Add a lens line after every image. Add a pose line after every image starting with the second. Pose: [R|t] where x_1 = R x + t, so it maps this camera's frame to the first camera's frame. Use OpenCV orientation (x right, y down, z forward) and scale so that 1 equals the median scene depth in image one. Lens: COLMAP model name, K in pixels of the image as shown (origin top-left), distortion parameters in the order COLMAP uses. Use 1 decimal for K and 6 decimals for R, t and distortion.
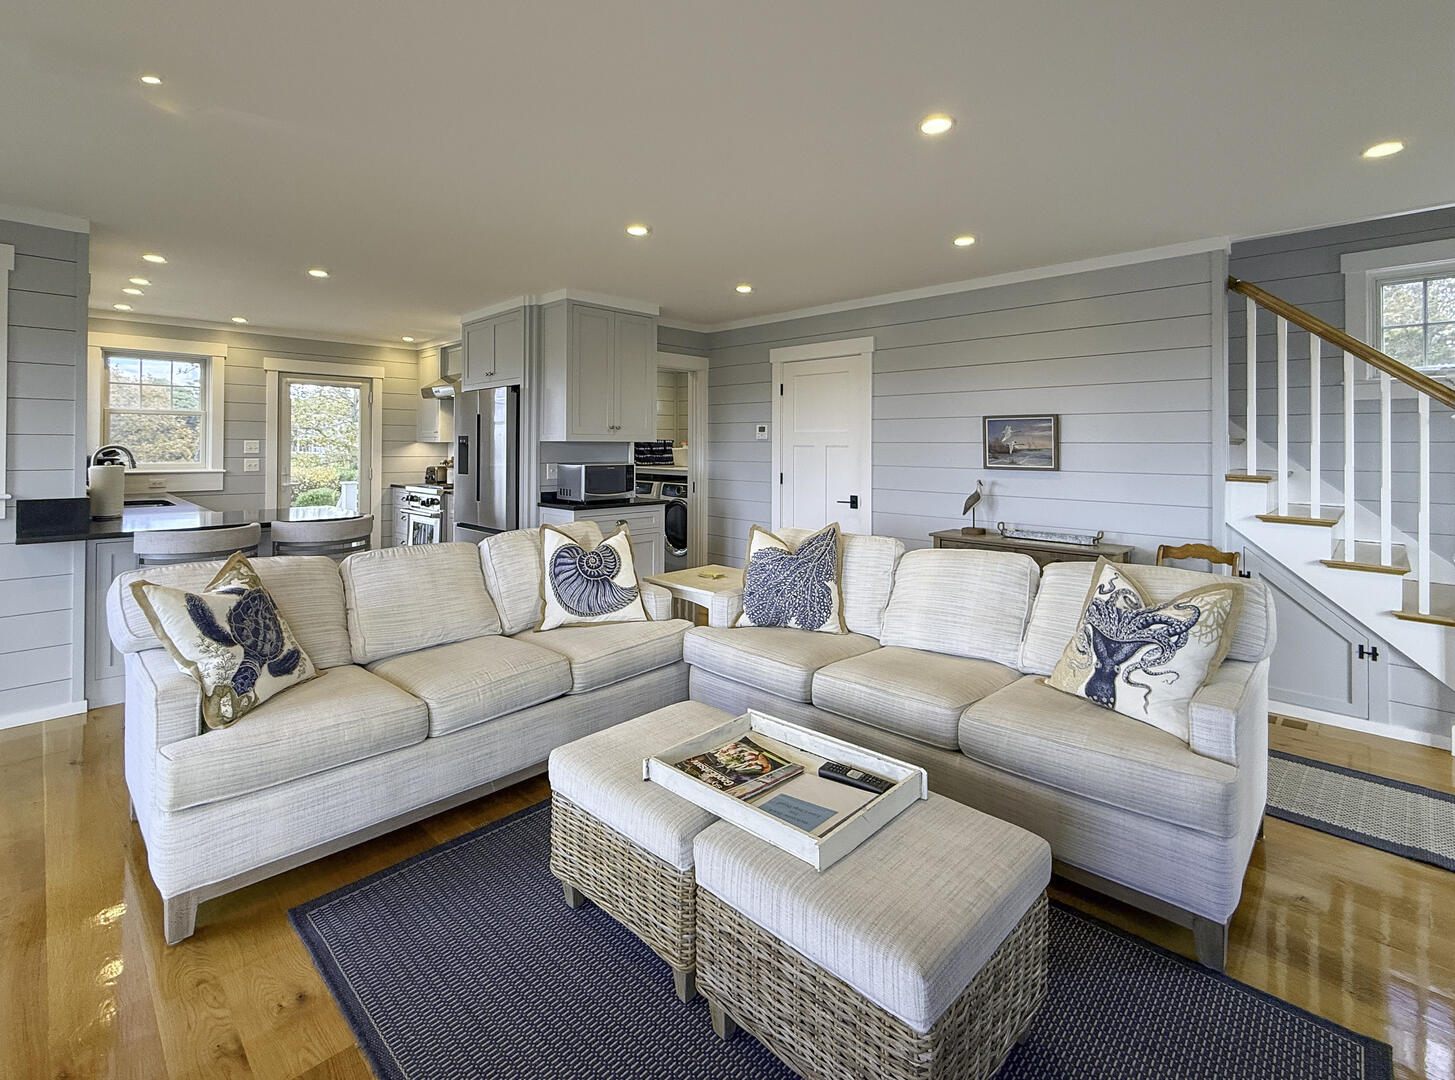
lens RADIAL K [[674.0, 0, 707.2], [0, 674.0, 442.3], [0, 0, 1]] dist [0.001309, 0.000469]
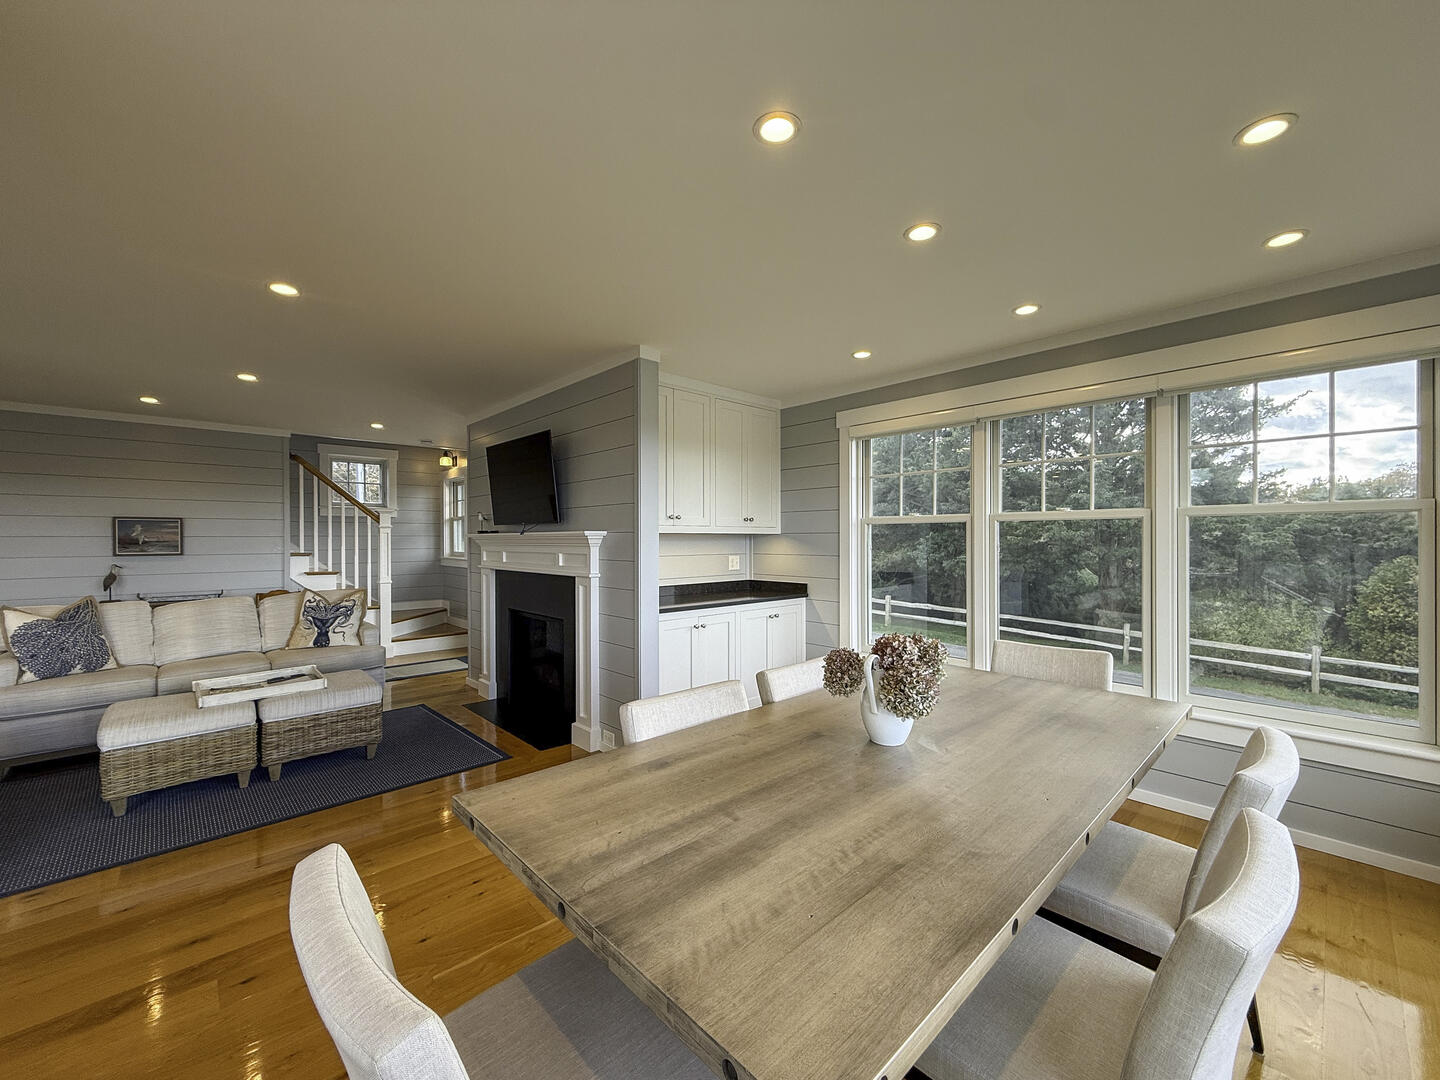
lens RADIAL K [[586.2, 0, 712.9], [0, 586.2, 539.8], [0, 0, 1]] dist [0.000818, 0.000003]
pose [[0.037419, -0.006025, 0.999281, -1.013168], [-0.005455, 0.999966, 0.006234, -0.009876], [-0.999285, -0.005684, 0.037385, -0.333023]]
